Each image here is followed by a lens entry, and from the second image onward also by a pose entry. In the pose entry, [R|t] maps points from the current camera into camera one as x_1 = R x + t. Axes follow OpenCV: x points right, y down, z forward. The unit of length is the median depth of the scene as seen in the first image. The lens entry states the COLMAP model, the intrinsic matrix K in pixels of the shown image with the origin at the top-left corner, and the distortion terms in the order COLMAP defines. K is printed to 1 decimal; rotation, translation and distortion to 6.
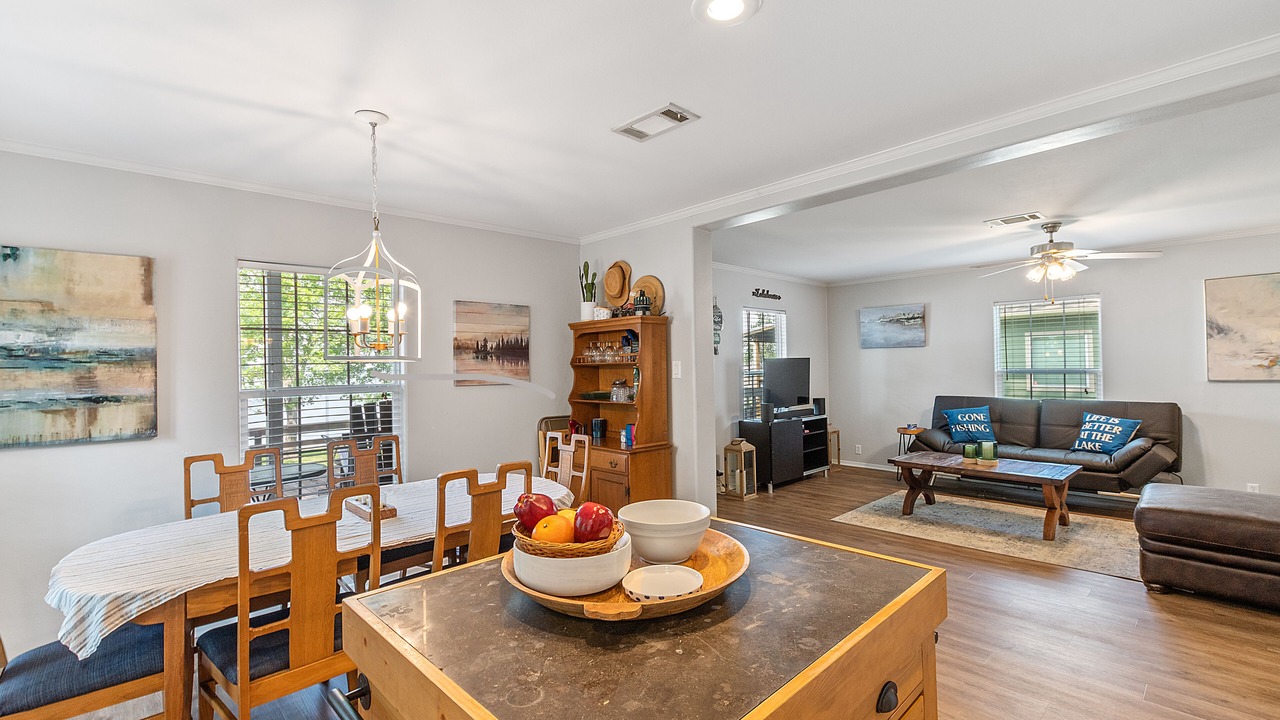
lens RADIAL K [[551.9, 0, 632.5], [0, 551.9, 360.9], [0, 0, 1]] dist [0.005462, -0.001836]
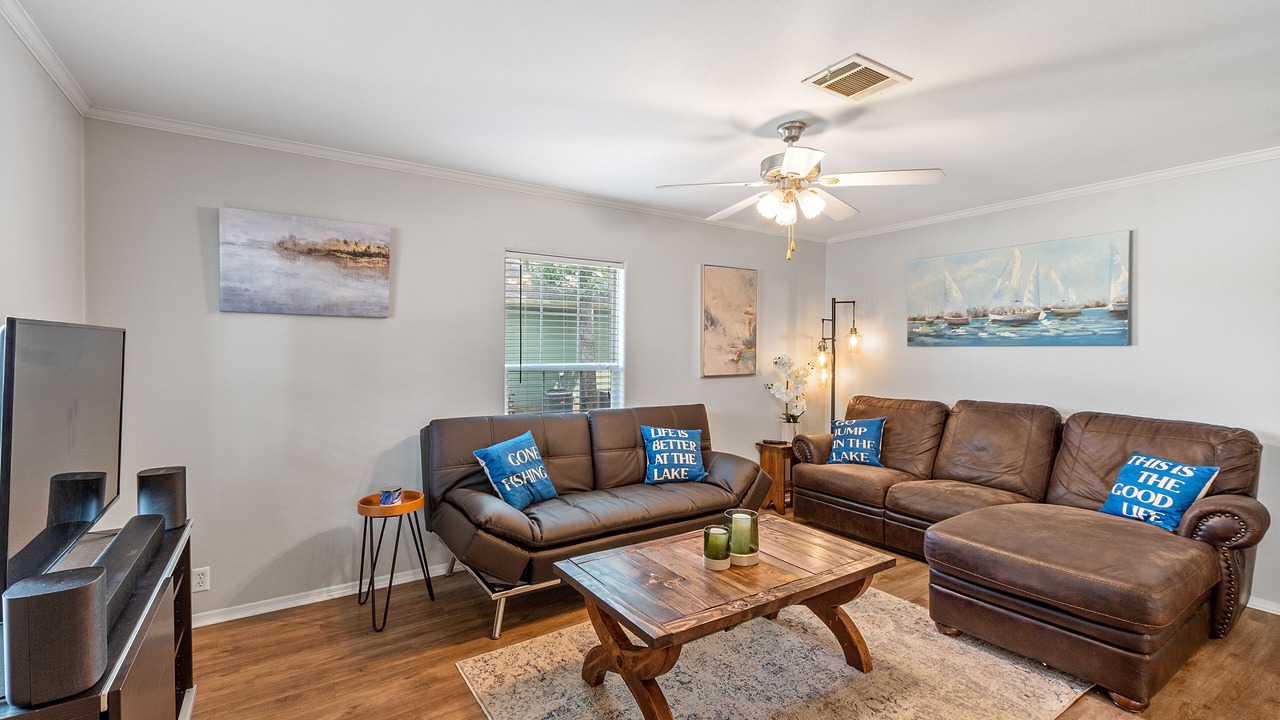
lens RADIAL K [[551.9, 0, 642.8], [0, 551.9, 359.1], [0, 0, 1]] dist [0.005462, -0.001836]
pose [[0.170133, 0.004700, 0.985410, 0.127734], [-0.012001, 0.999924, -0.002697, 0.010231], [-0.985348, -0.011367, 0.170177, 0.918515]]
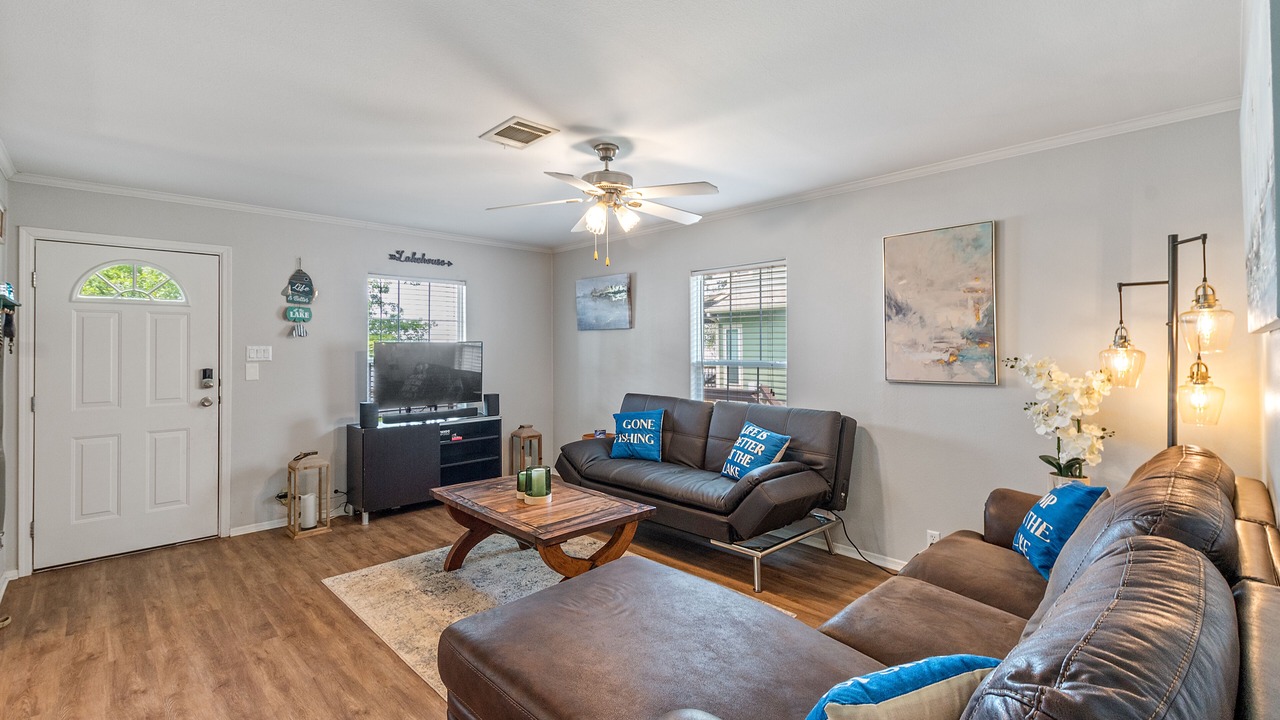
lens RADIAL K [[551.9, 0, 640.2], [0, 551.9, 344.1], [0, 0, 1]] dist [0.005462, -0.001836]
pose [[0.999869, 0.010140, 0.012581, 0.696602], [-0.010206, 0.999935, 0.005116, -0.011219], [-0.012528, -0.005244, 0.999908, 0.292775]]
